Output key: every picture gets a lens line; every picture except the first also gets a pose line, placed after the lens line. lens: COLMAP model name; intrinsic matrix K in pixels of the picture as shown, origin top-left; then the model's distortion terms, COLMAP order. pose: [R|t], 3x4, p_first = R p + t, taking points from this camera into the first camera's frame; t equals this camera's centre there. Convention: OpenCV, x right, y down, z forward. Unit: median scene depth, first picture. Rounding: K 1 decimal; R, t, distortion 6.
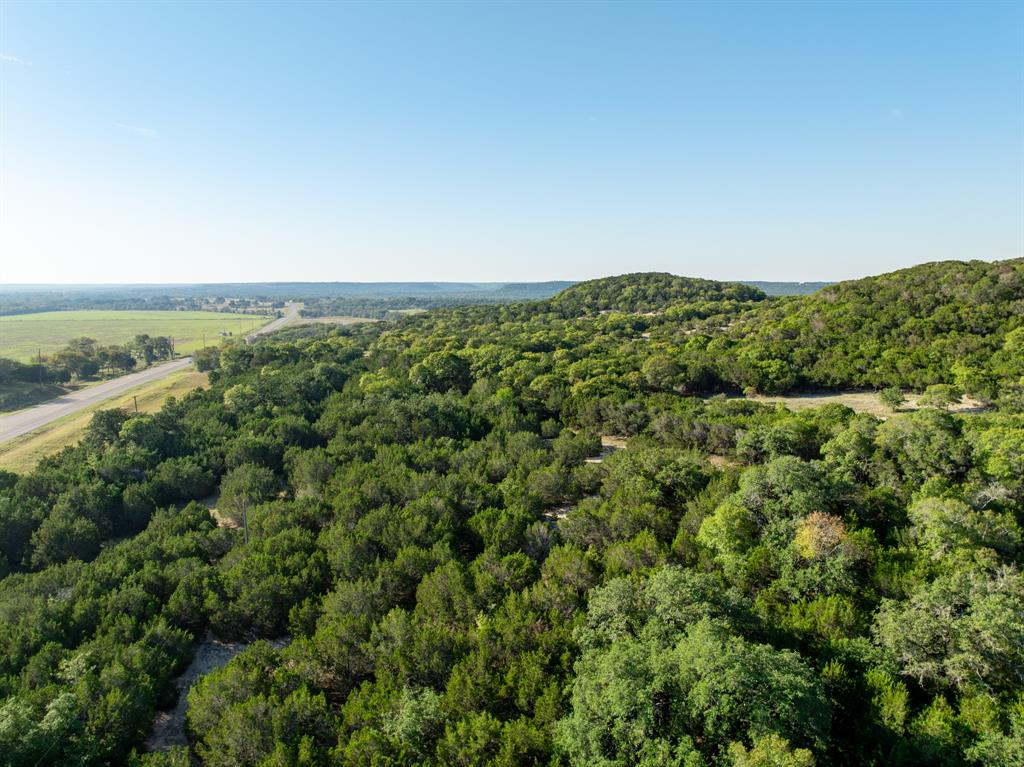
lens RADIAL K [[721.8, 0, 511.6], [0, 721.8, 385.9], [0, 0, 1]] dist [-0.032907, 0.014730]
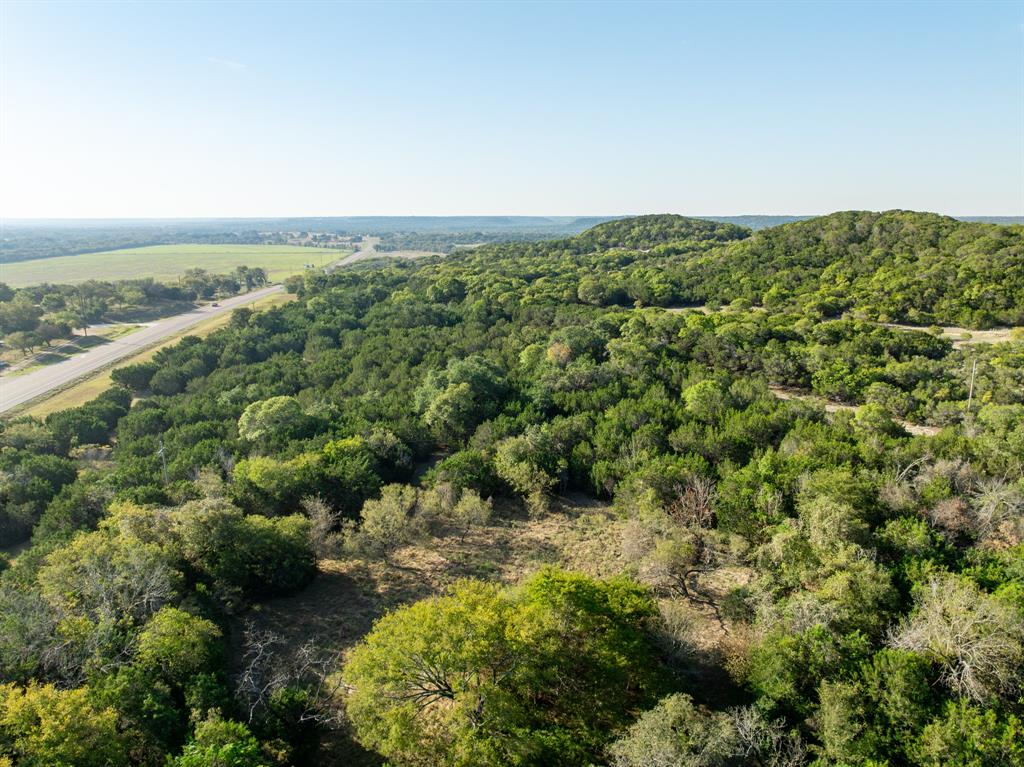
lens RADIAL K [[721.8, 0, 513.5], [0, 721.8, 384.0], [0, 0, 1]] dist [-0.032907, 0.014730]
pose [[0.994510, 0.022280, -0.102247, 0.088502], [-0.013277, 0.996041, 0.087897, 0.017952], [0.103800, -0.086057, 0.990868, -0.218270]]
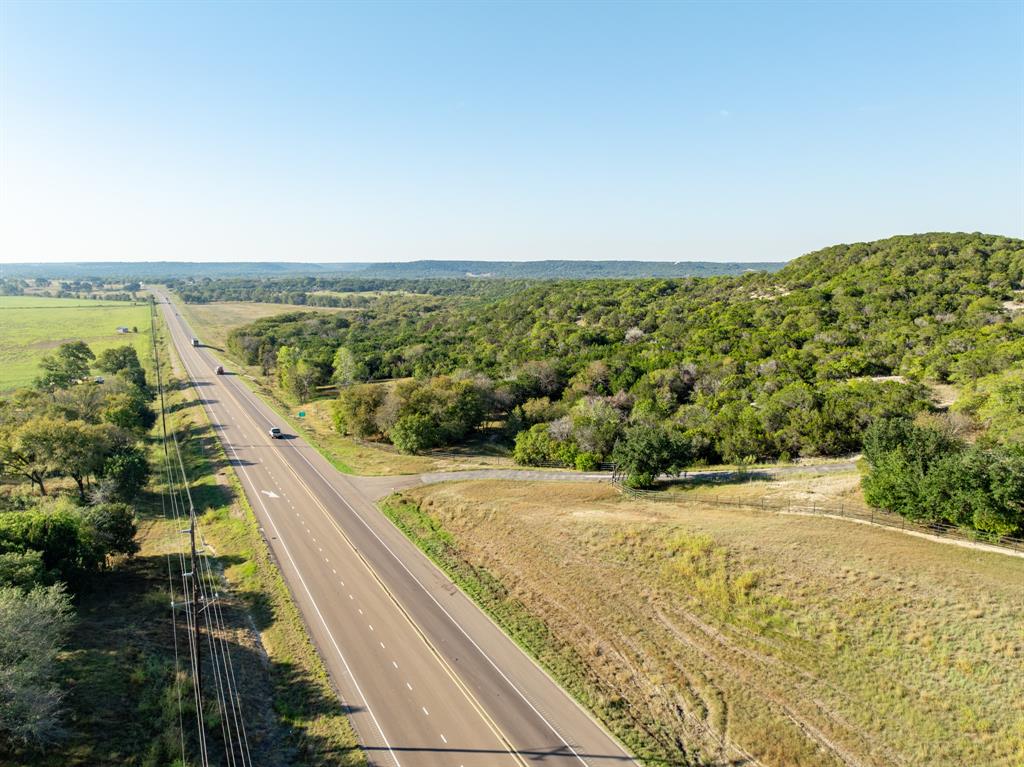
lens RADIAL K [[721.8, 0, 513.2], [0, 721.8, 381.5], [0, 0, 1]] dist [-0.032907, 0.014730]
pose [[0.971236, -0.034820, 0.235561, -0.385854], [0.030140, 0.999271, 0.023443, -0.054496], [-0.236206, -0.015669, 0.971577, 0.472818]]
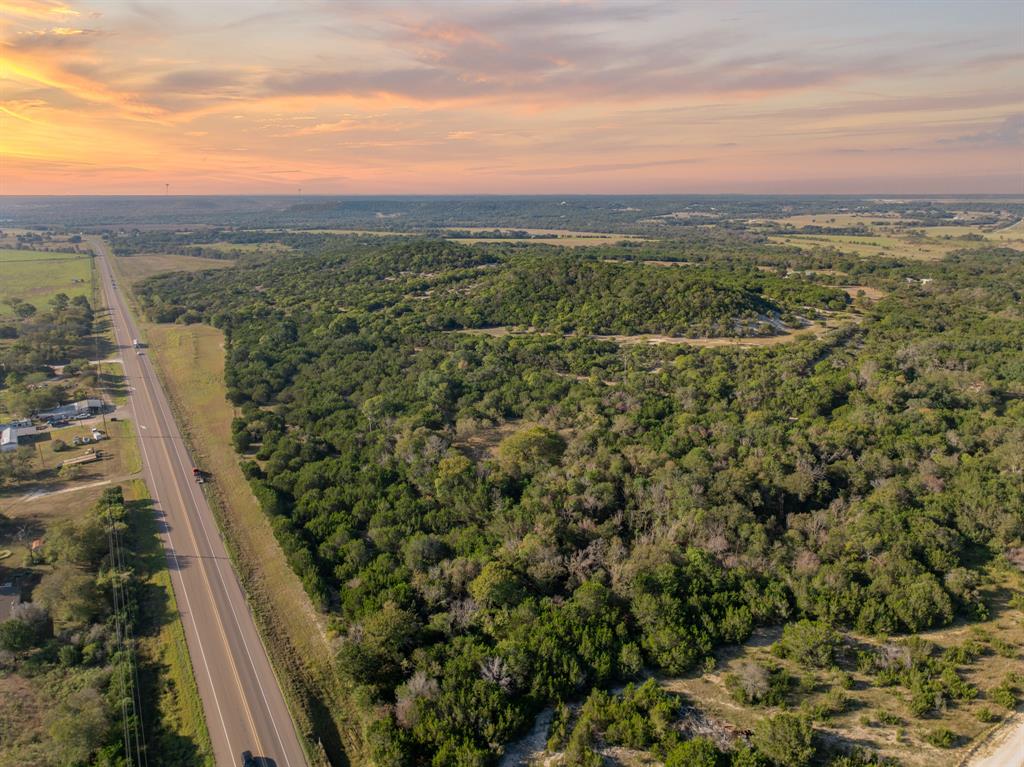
lens RADIAL K [[724.9, 0, 511.1], [0, 724.9, 381.3], [0, 0, 1]] dist [-0.009368, -0.003420]
pose [[0.957373, -0.074197, 0.279163, -0.113454], [0.041044, 0.991584, 0.122788, -0.047895], [-0.285924, -0.106096, 0.952361, -0.665088]]
